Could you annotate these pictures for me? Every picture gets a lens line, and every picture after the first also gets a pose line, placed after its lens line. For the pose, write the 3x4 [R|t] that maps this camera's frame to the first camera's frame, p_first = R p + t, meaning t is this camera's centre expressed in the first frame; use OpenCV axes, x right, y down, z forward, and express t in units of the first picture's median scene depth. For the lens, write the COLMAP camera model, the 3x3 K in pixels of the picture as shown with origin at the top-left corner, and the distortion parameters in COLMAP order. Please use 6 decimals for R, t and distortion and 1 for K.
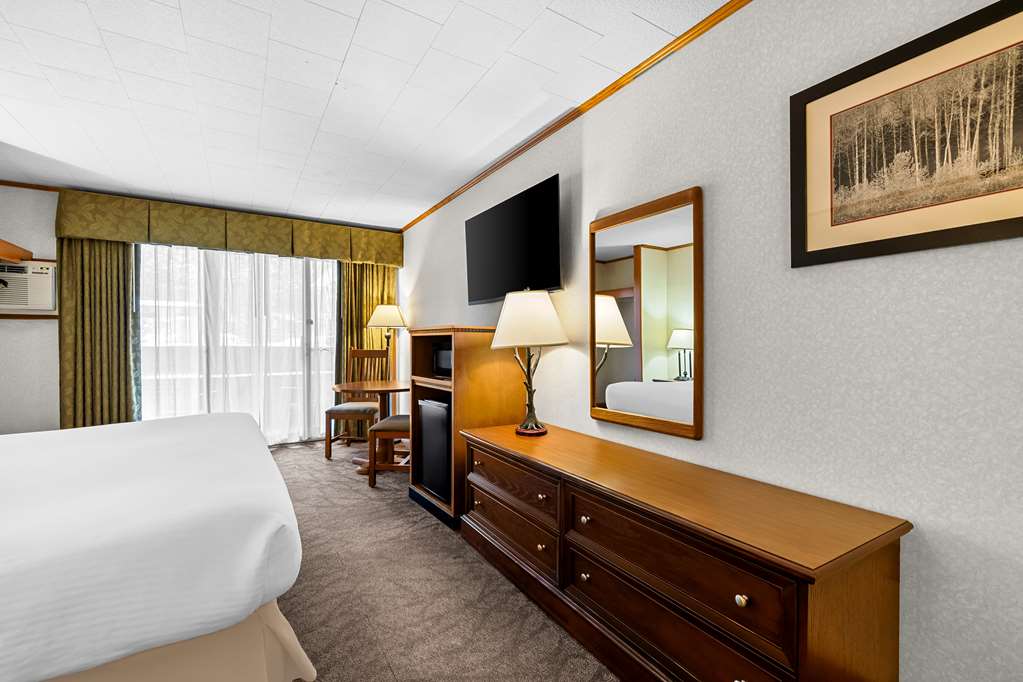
lens RADIAL K [[429.5, 0, 509.8], [0, 429.5, 344.8], [0, 0, 1]] dist [-0.002488, 0.000034]
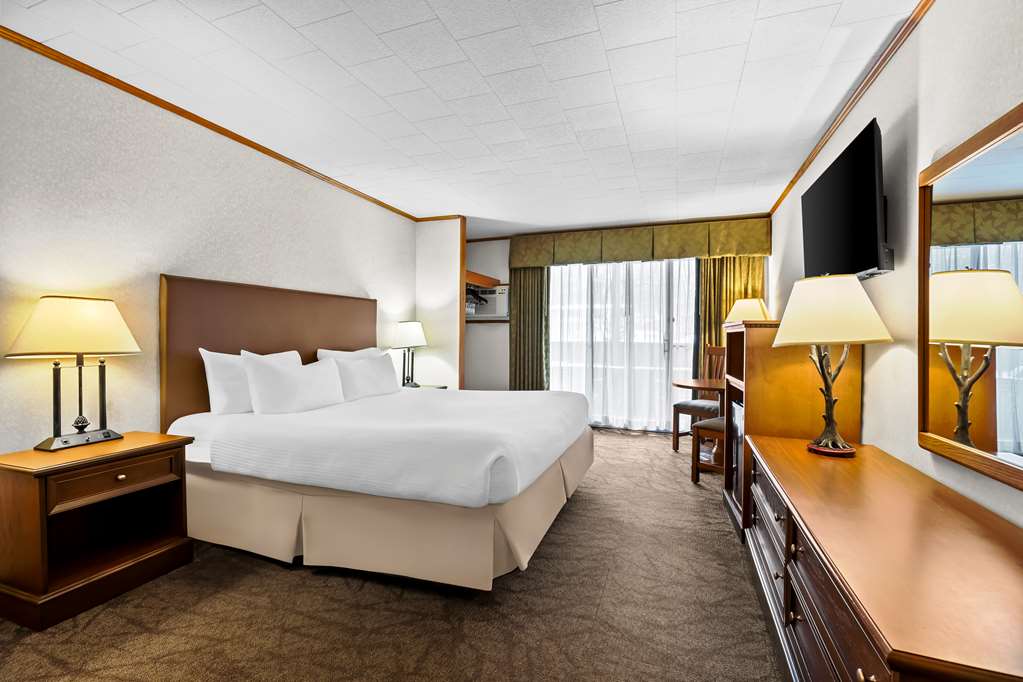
lens RADIAL K [[452.0, 0, 511.5], [0, 452.0, 341.0], [0, 0, 1]] dist [-0.002019, -0.000267]
pose [[0.623908, 0.010270, -0.781430, 0.209561], [-0.012603, 0.999916, 0.003078, 0.000817], [0.781396, 0.007928, 0.623985, 0.002595]]
